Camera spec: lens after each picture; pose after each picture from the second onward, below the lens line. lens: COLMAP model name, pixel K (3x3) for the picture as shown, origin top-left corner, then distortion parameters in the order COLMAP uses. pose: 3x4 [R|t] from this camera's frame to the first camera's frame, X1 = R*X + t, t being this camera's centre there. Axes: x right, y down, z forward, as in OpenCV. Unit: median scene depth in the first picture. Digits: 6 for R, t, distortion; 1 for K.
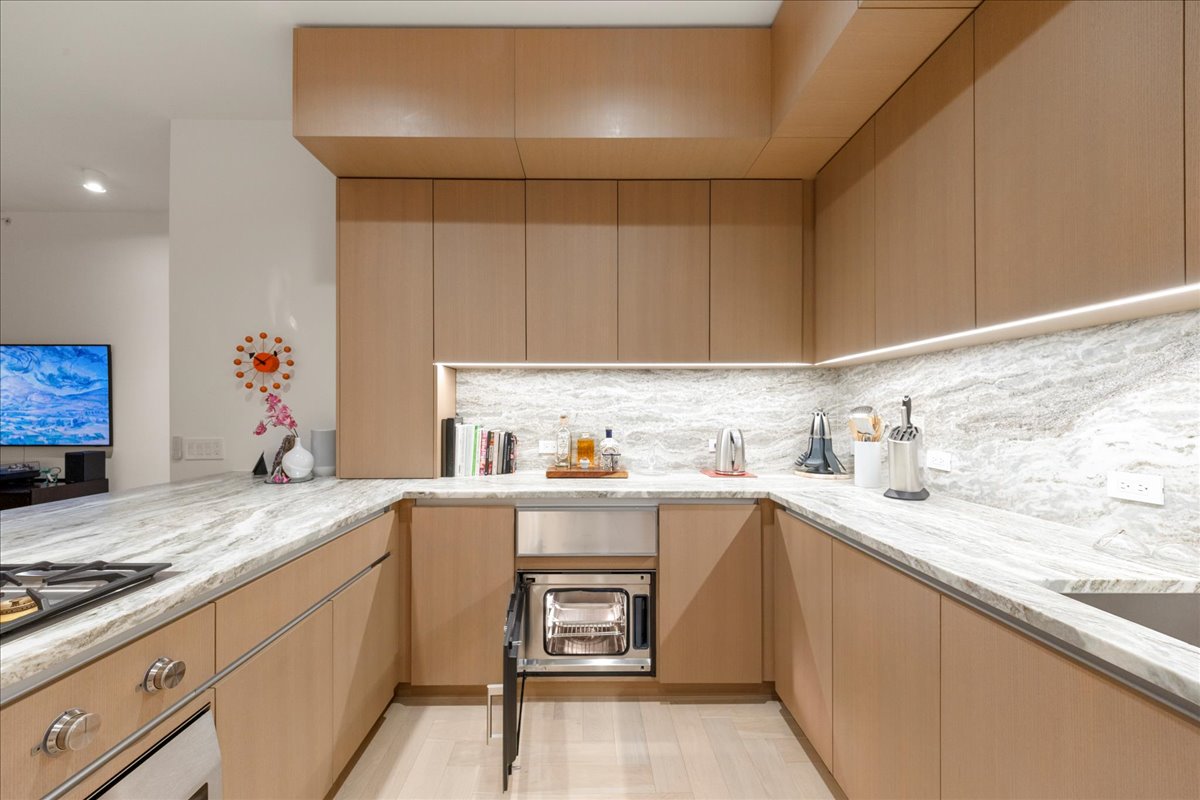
lens RADIAL K [[450.9, 0, 596.5], [0, 450.9, 409.2], [0, 0, 1]] dist [-0.007795, 0.000184]
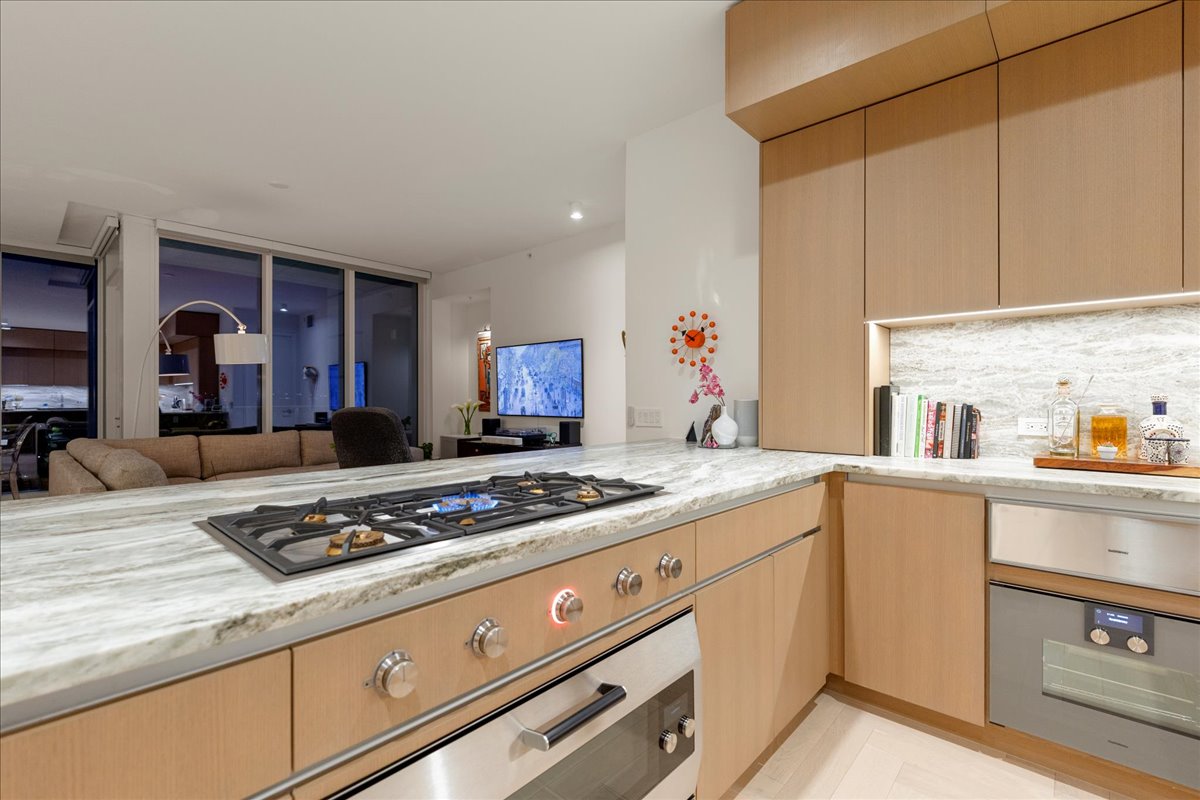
lens RADIAL K [[527.3, 0, 600.6], [0, 527.3, 397.1], [0, 0, 1]] dist [0.005201, -0.002288]
pose [[0.723693, -0.002044, -0.690119, -0.030095], [-0.000342, 0.999994, -0.003321, 0.044829], [0.690122, 0.002639, 0.723689, -0.077804]]
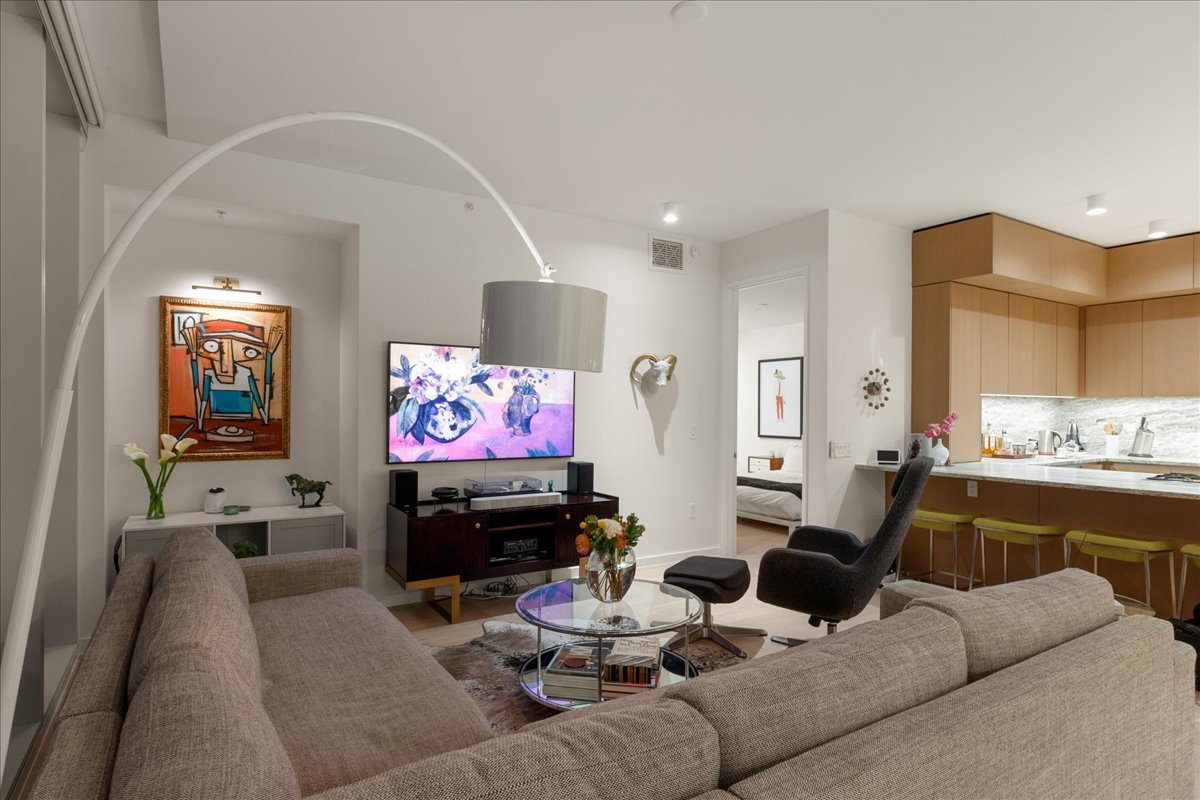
lens RADIAL K [[654.2, 0, 601.8], [0, 654.2, 407.2], [0, 0, 1]] dist [-0.005848, -0.000316]
pose [[0.854125, 0.006306, 0.520029, -2.873228], [-0.007188, 0.999974, -0.000318, -0.041298], [-0.520018, -0.003466, 0.854148, -0.382546]]
